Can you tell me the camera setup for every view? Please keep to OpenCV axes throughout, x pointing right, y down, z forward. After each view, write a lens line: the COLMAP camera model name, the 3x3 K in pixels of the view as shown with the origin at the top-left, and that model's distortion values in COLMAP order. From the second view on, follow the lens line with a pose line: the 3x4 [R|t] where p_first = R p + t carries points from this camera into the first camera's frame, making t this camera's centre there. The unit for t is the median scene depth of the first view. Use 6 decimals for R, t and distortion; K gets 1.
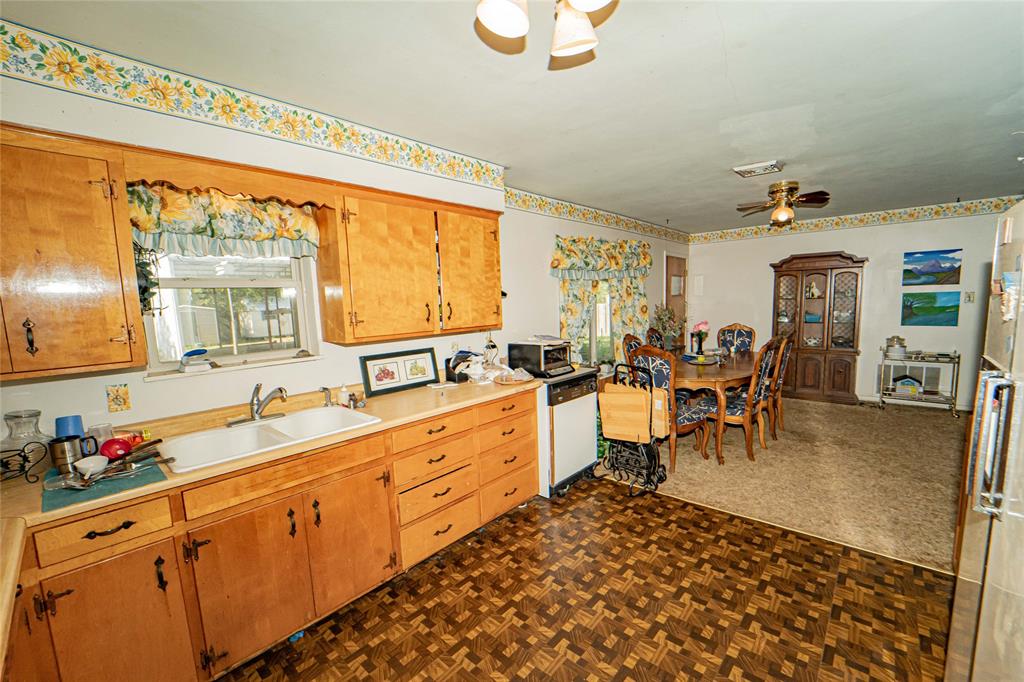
lens RADIAL K [[417.7, 0, 515.1], [0, 417.7, 350.2], [0, 0, 1]] dist [-0.021593, -0.000016]
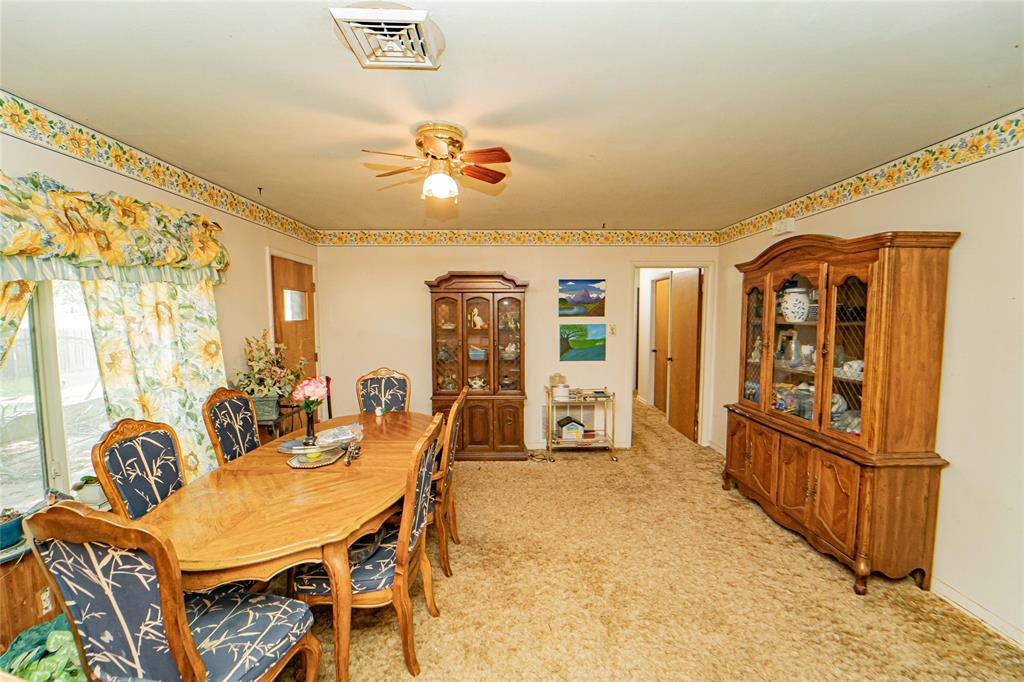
lens RADIAL K [[417.7, 0, 515.1], [0, 417.7, 350.2], [0, 0, 1]] dist [-0.021593, -0.000016]
pose [[0.725781, -0.025985, 0.687435, 0.250428], [0.060399, 0.997834, -0.026049, -0.065986], [-0.685270, 0.060426, 0.725778, 0.409581]]
